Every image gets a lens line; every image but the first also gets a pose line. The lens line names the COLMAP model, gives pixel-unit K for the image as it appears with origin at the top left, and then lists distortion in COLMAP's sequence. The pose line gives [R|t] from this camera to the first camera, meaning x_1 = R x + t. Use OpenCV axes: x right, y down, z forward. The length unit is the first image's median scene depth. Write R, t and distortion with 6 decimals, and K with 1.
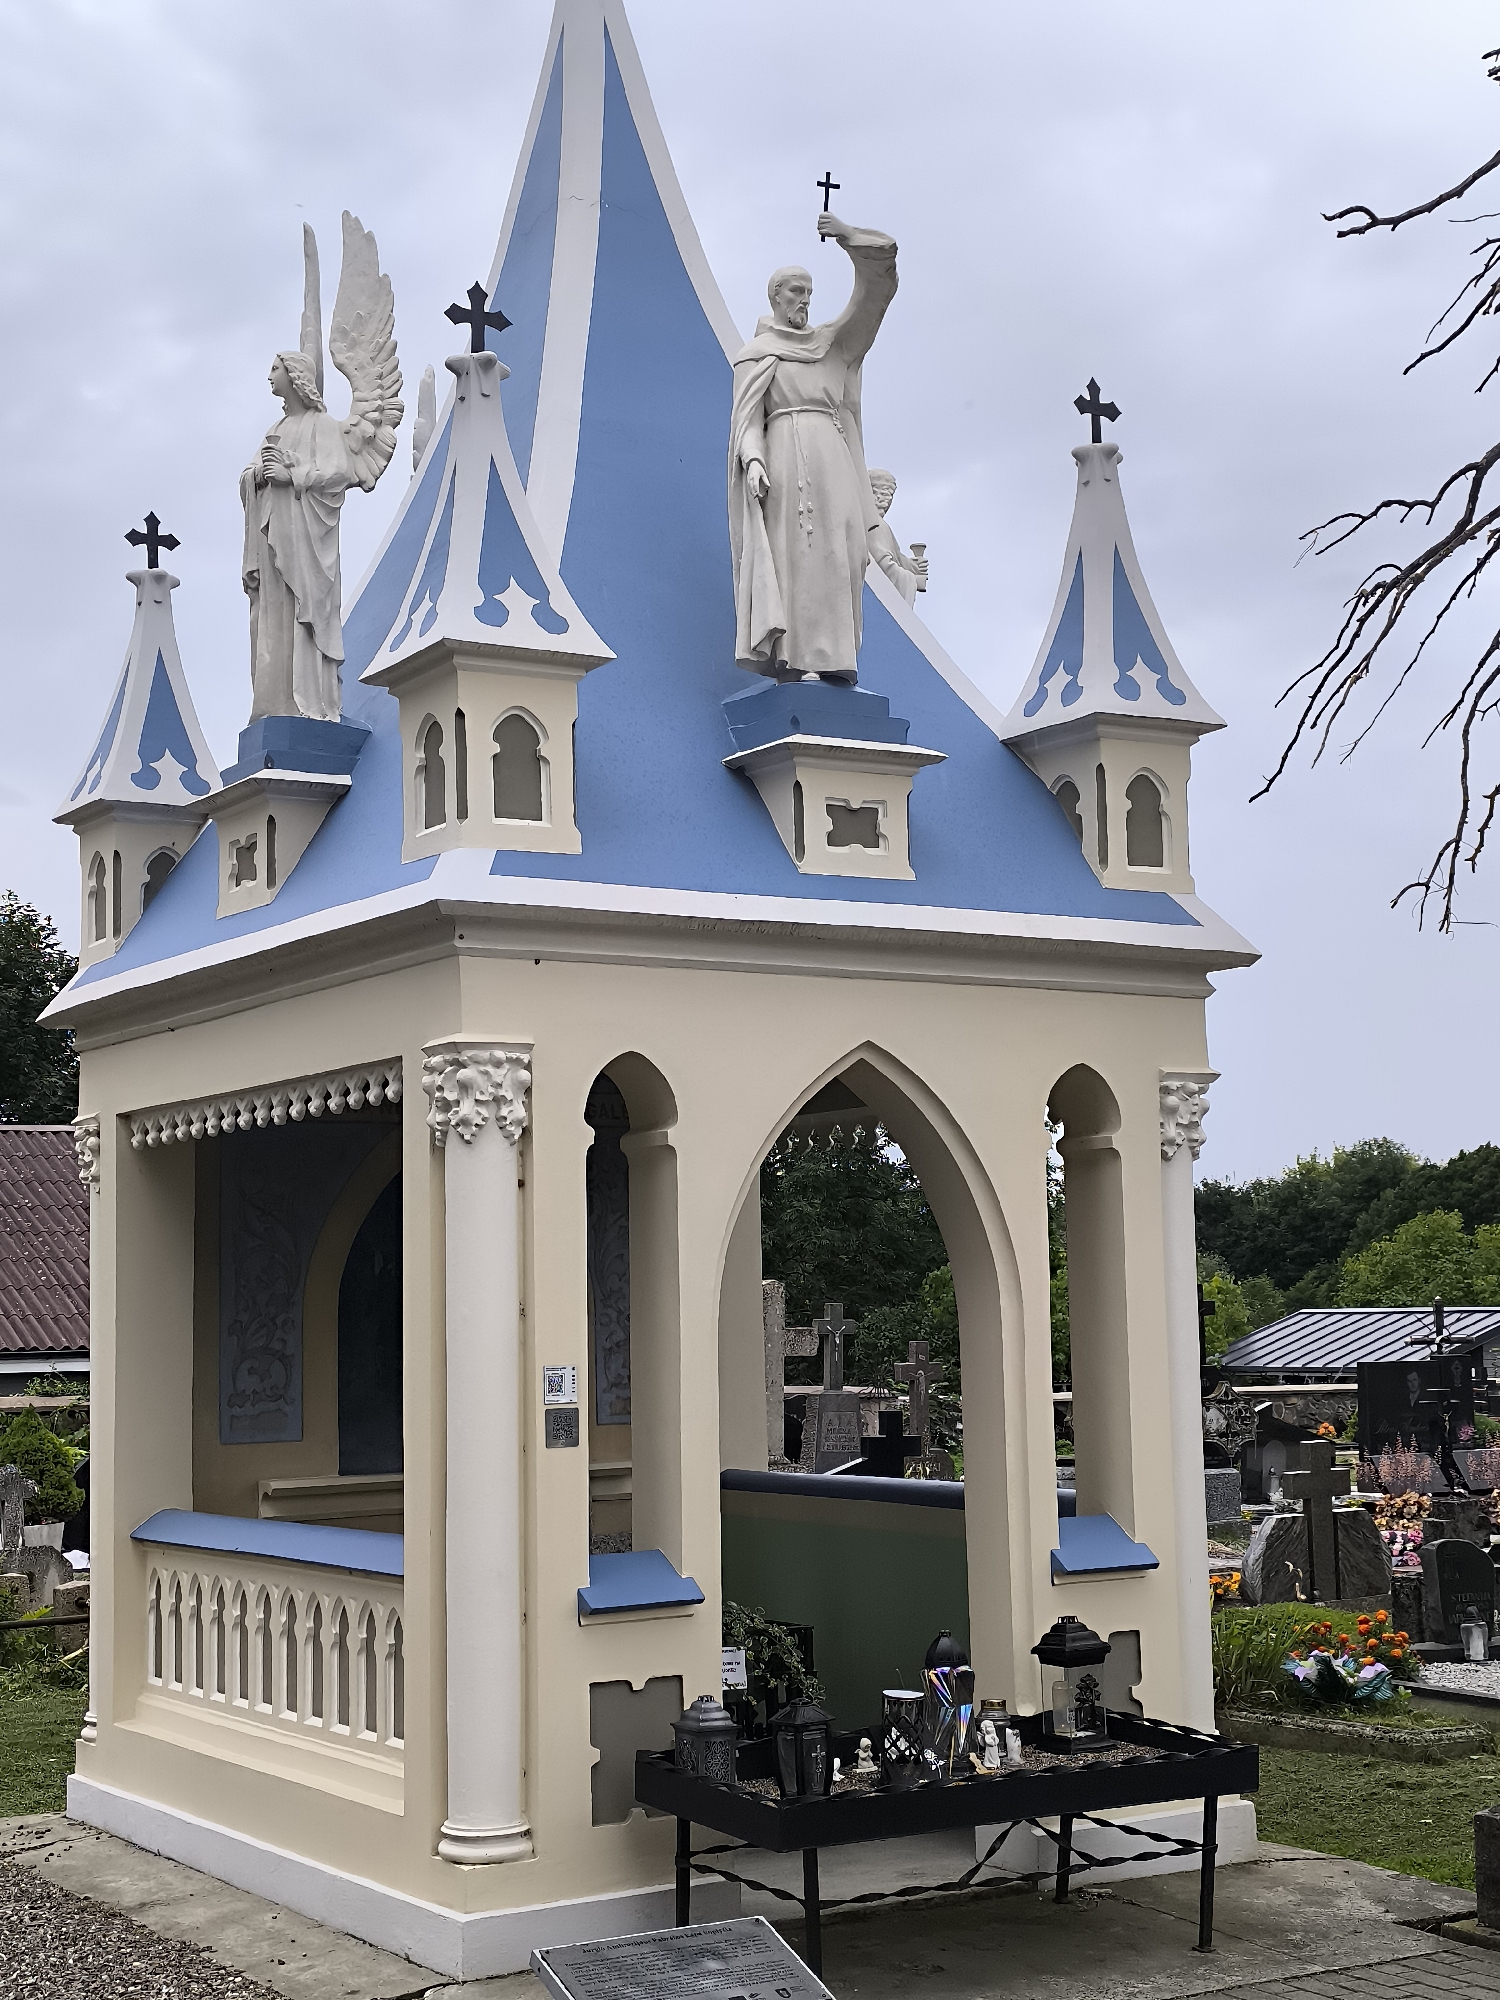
lens RADIAL K [[2859.4, 0, 747.9], [0, 2859.4, 973.0], [0, 0, 1]] dist [0.076448, 0.014237]
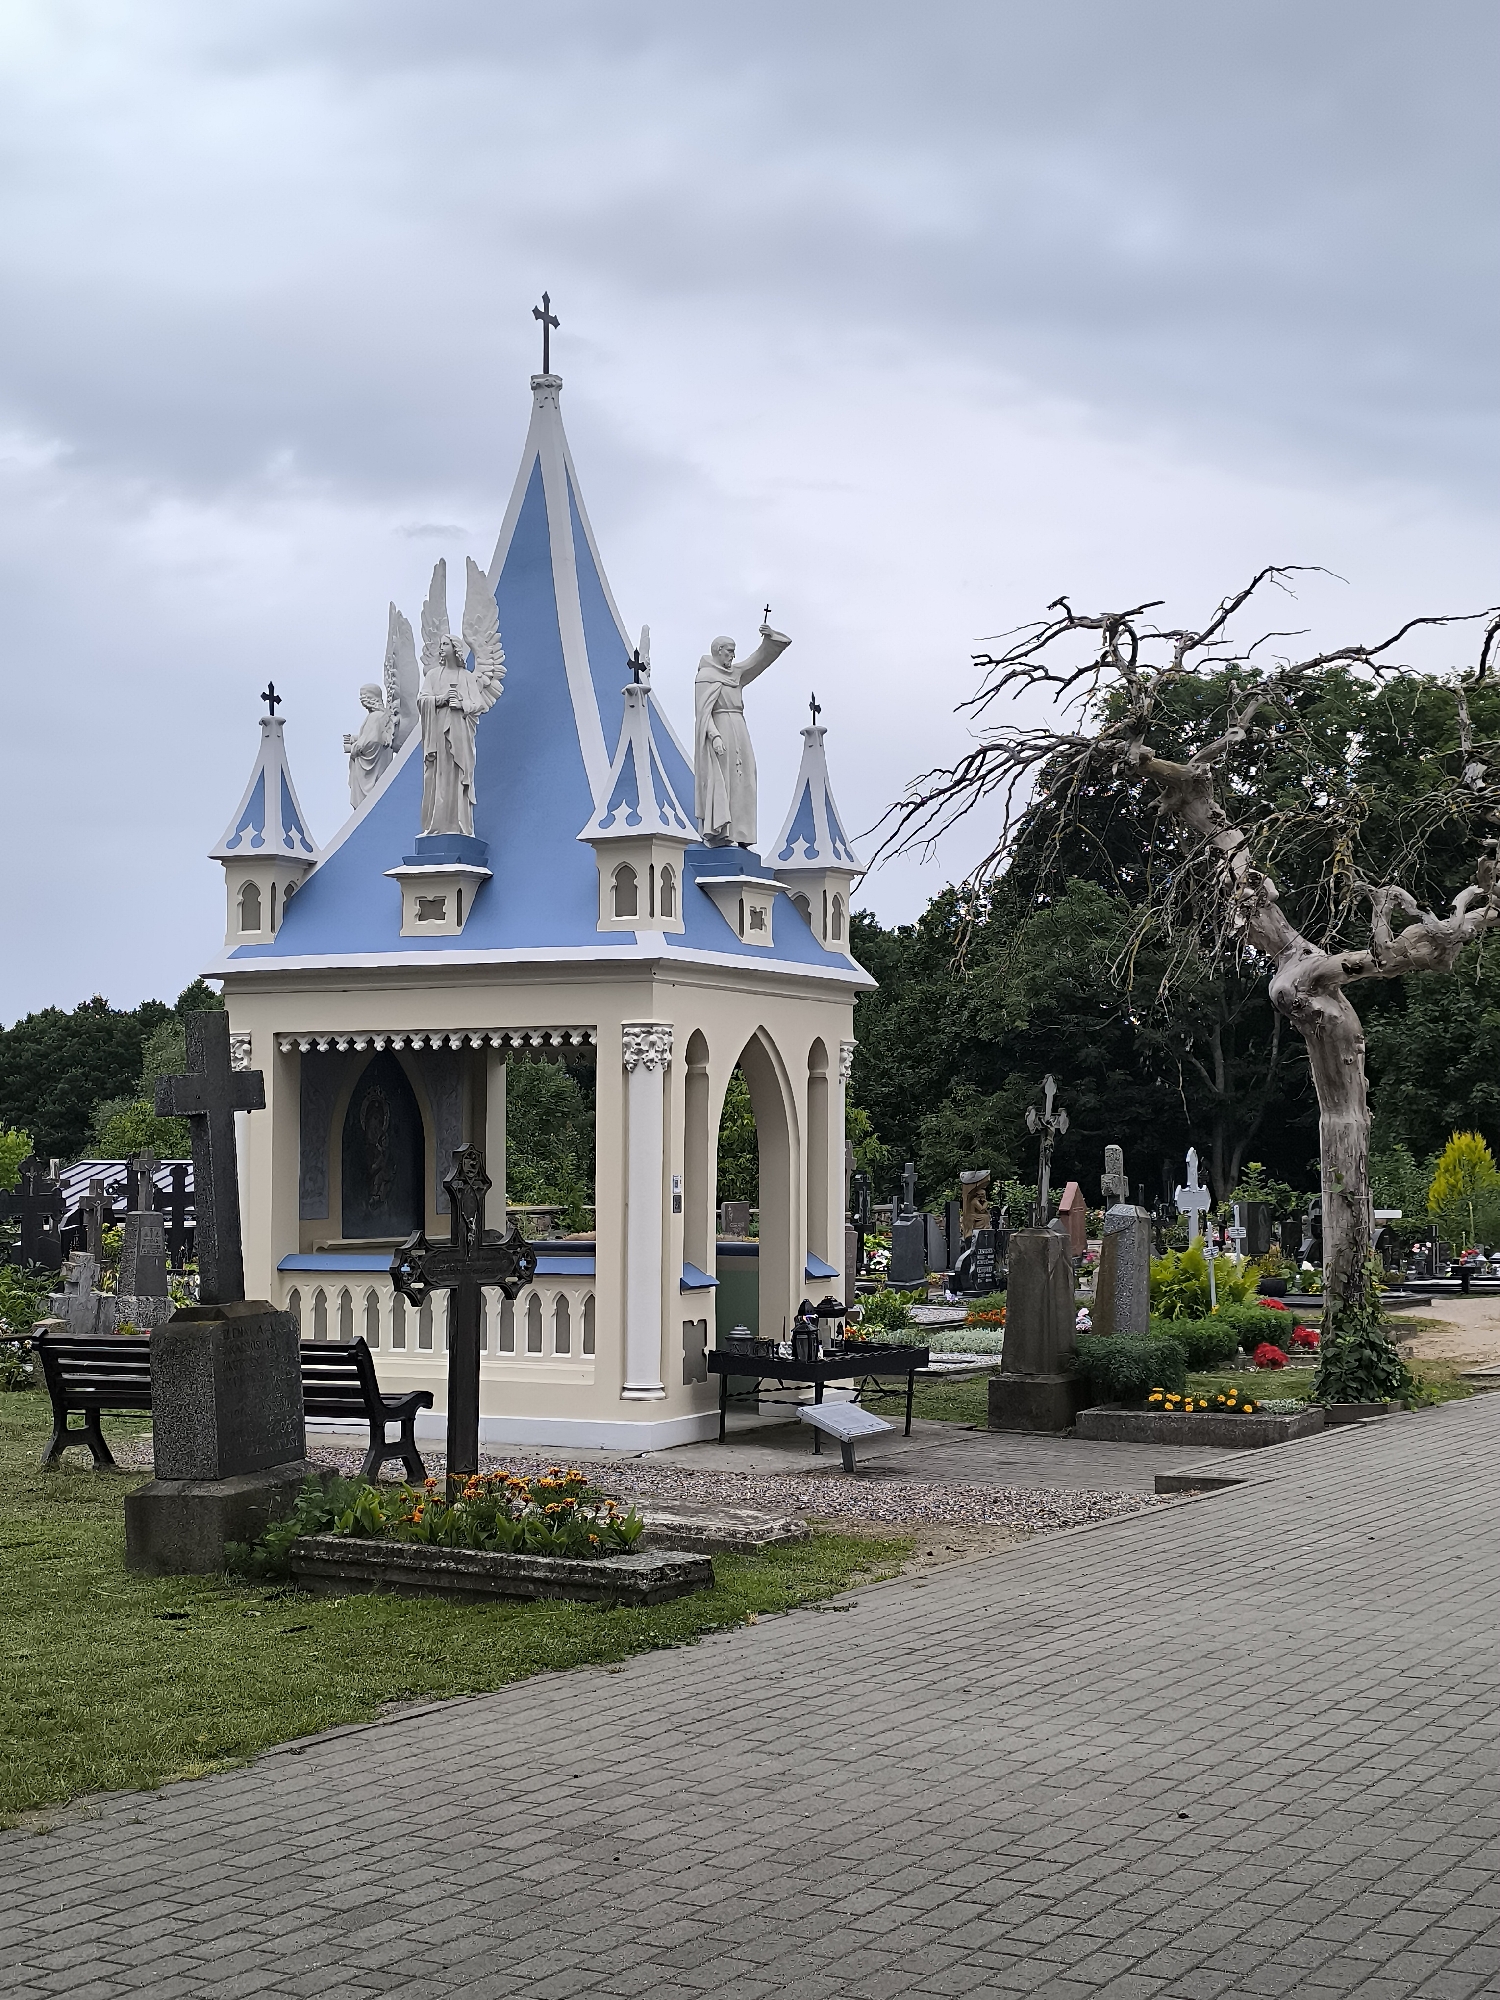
lens RADIAL K [[2859.4, 0, 747.9], [0, 2859.4, 973.0], [0, 0, 1]] dist [0.076448, 0.014237]
pose [[0.864324, 0.053923, 0.500036, -1.009595], [-0.078704, 0.996488, 0.028582, -0.072488], [-0.496738, -0.064059, 0.865533, -0.798427]]
